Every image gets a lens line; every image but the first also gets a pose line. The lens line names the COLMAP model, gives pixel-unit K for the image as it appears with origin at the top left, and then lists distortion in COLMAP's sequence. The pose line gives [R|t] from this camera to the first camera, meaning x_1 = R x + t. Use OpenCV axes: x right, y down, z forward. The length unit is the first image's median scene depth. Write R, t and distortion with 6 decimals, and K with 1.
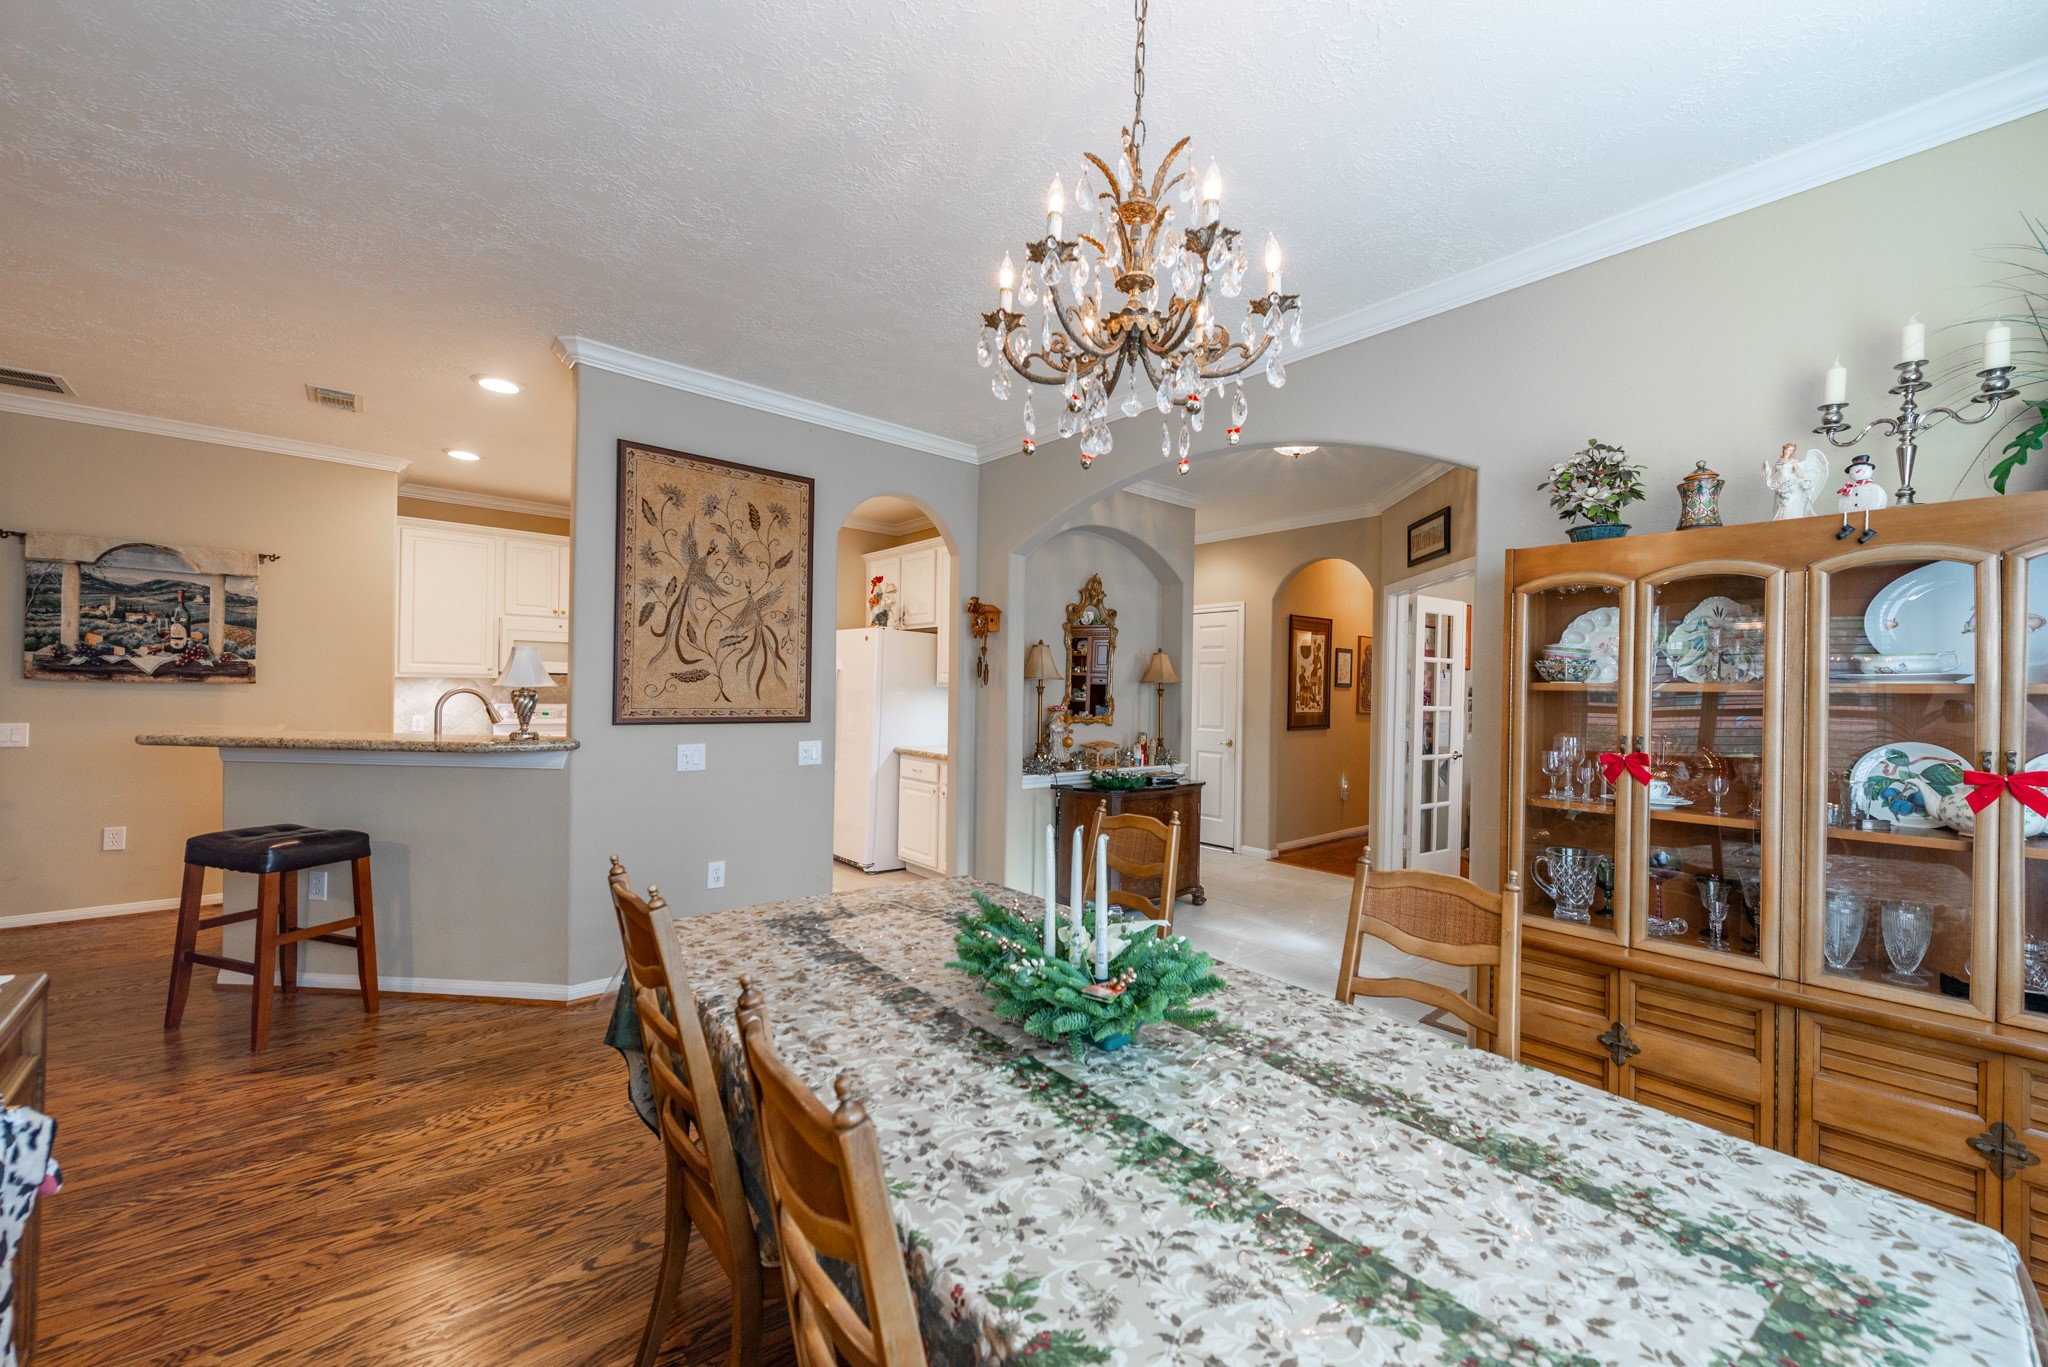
lens RADIAL K [[799.2, 0, 1033.3], [0, 799.2, 691.6], [0, 0, 1]] dist [0.010522, -0.003711]
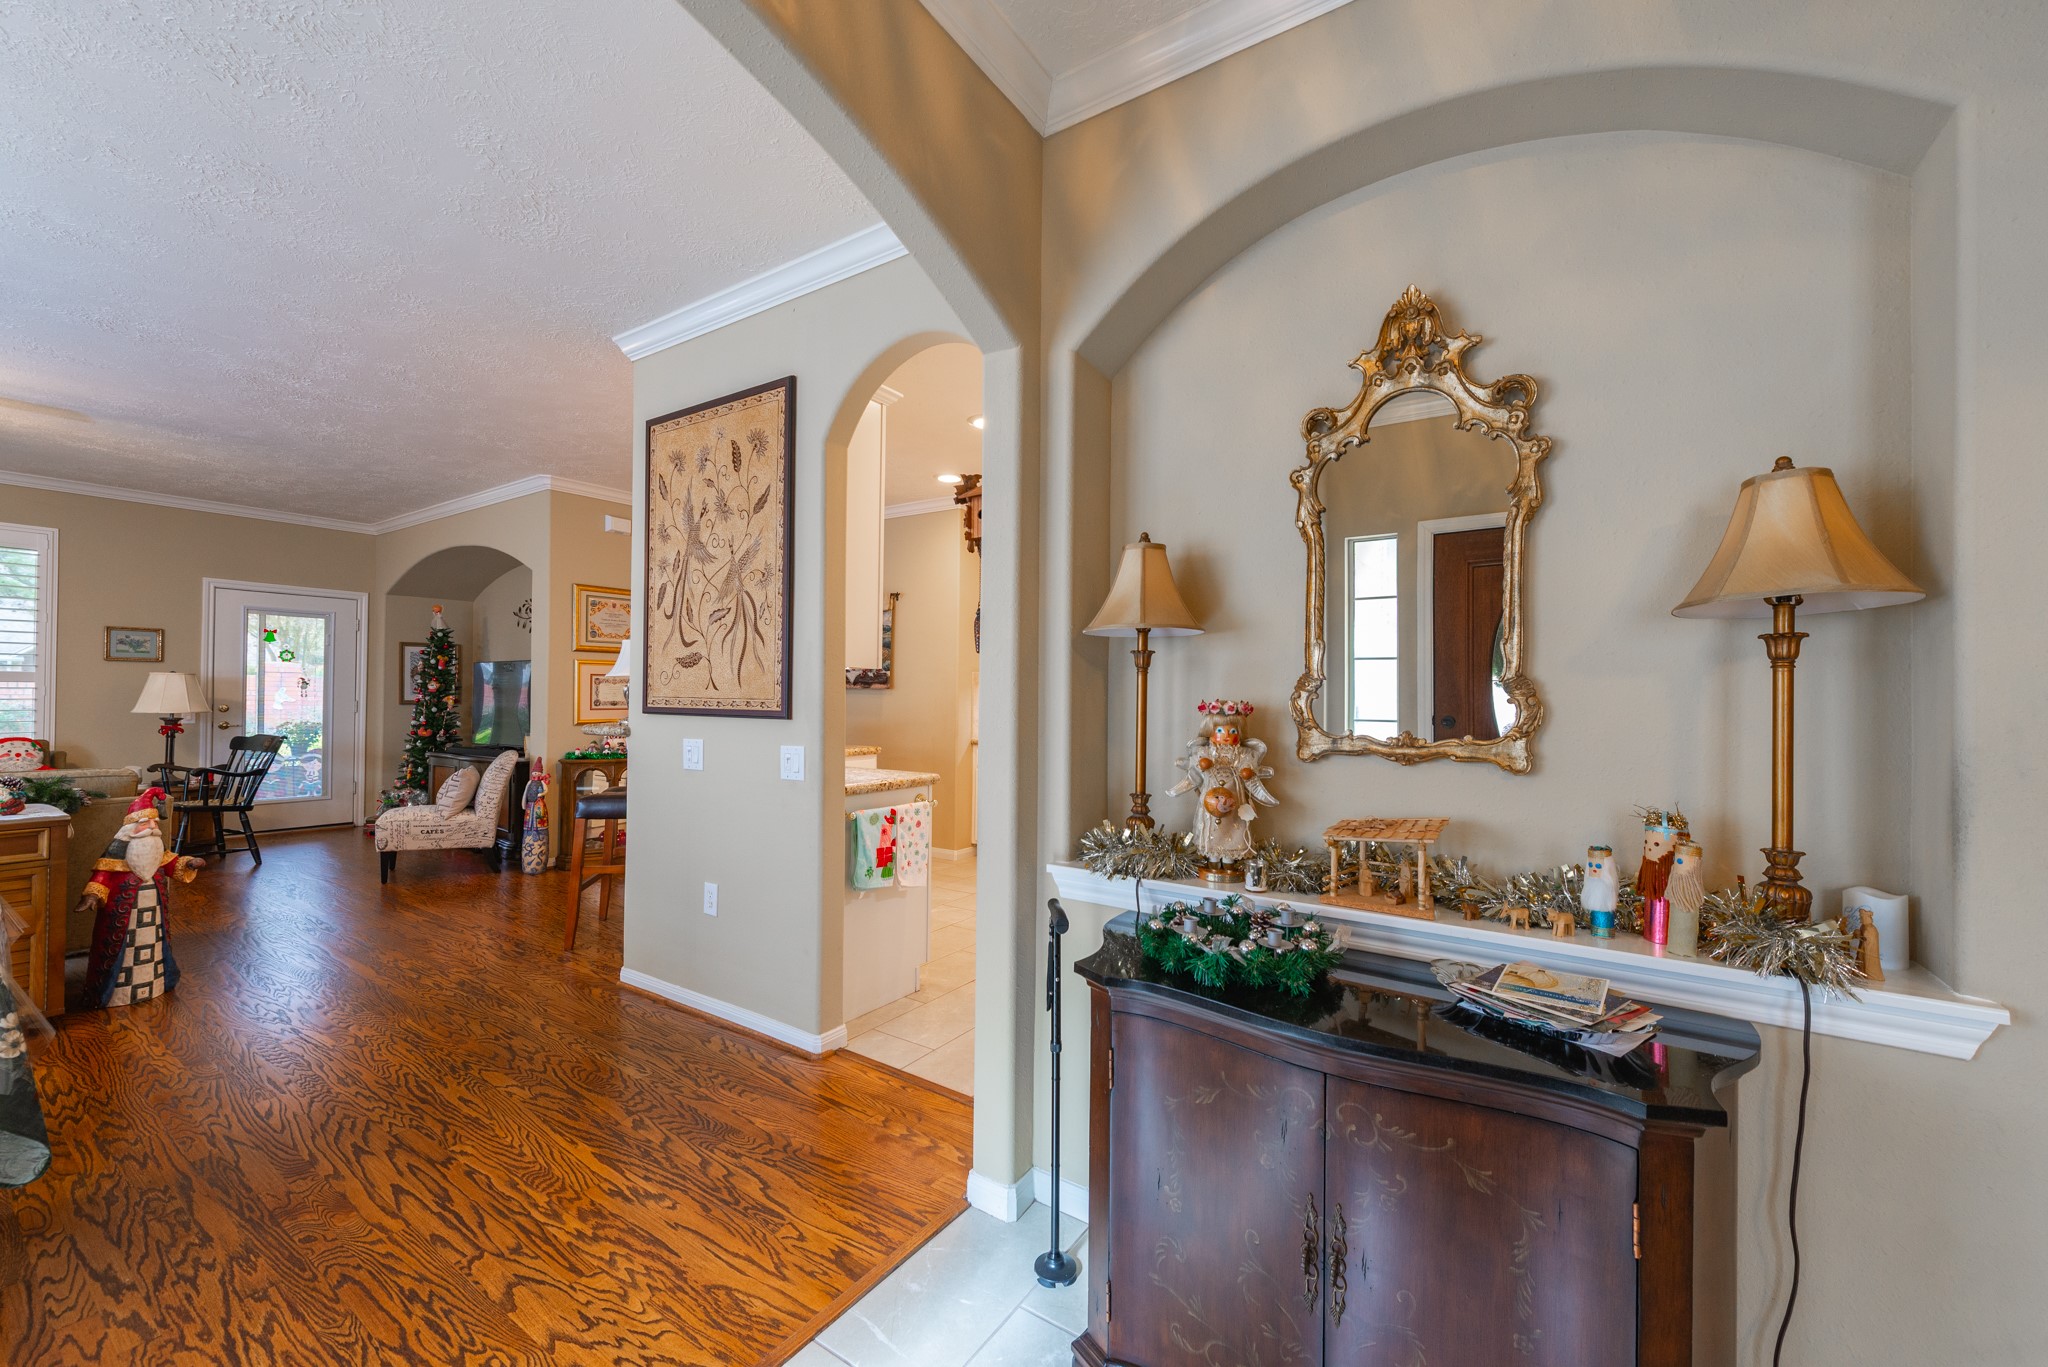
lens RADIAL K [[799.2, 0, 1027.7], [0, 799.2, 689.0], [0, 0, 1]] dist [0.010522, -0.003711]
pose [[0.252688, -0.021239, -0.967315, 0.498460], [-0.008135, 0.999677, -0.024074, 0.028970], [0.967514, 0.013953, 0.252434, 1.117156]]
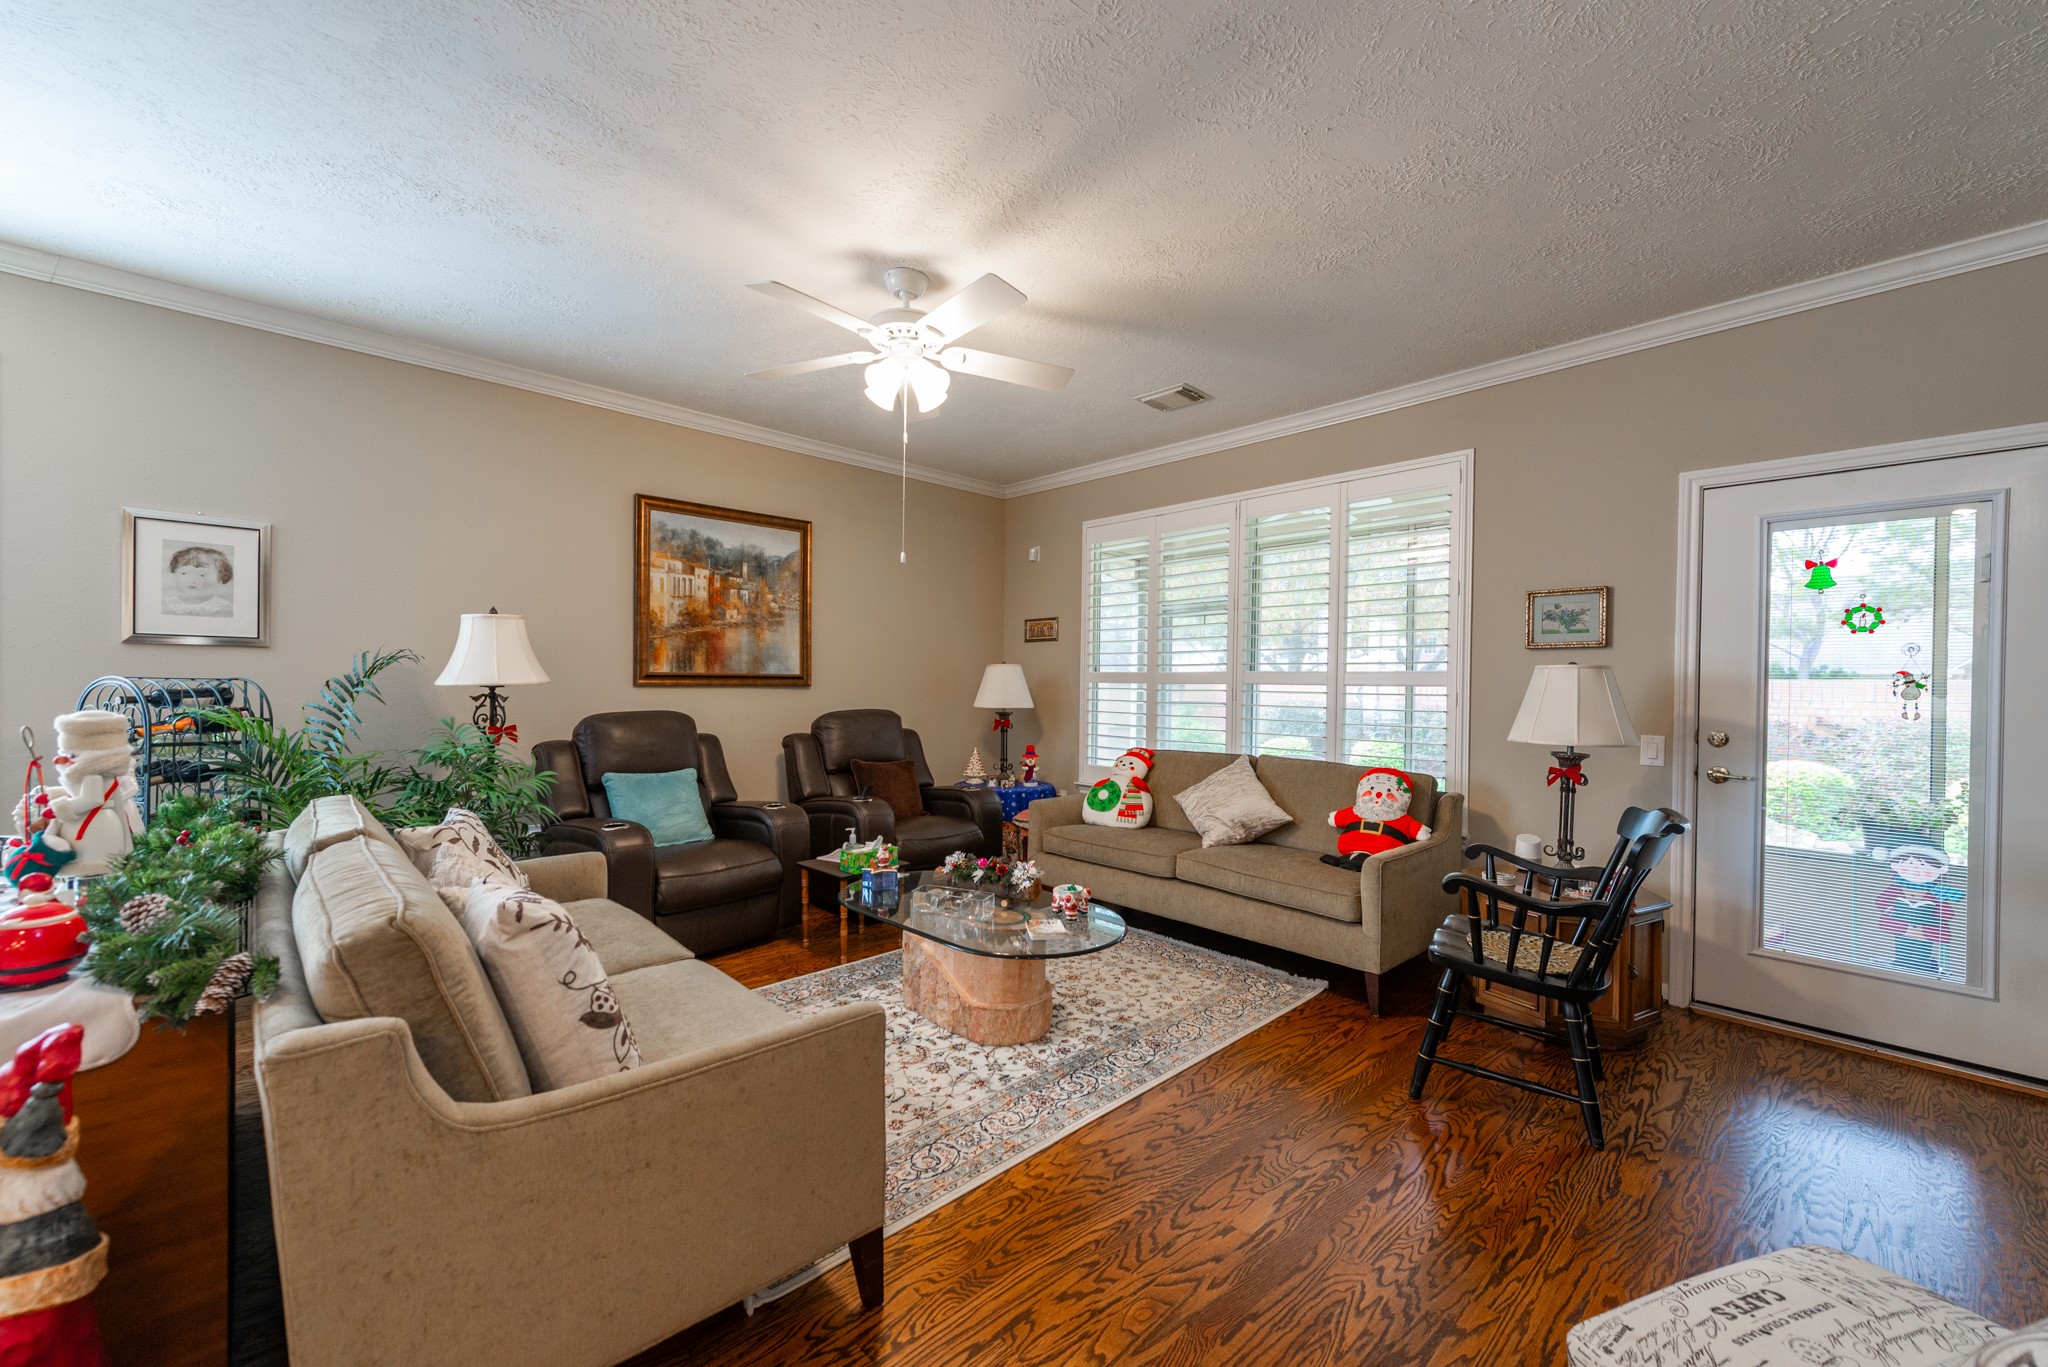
lens RADIAL K [[799.2, 0, 1022.9], [0, 799.2, 692.1], [0, 0, 1]] dist [0.010522, -0.003711]
pose [[-0.998927, -0.030251, -0.035063, -0.908508], [-0.030567, 0.999497, 0.008506, 0.009573], [0.034788, 0.009569, -0.999349, 0.668558]]
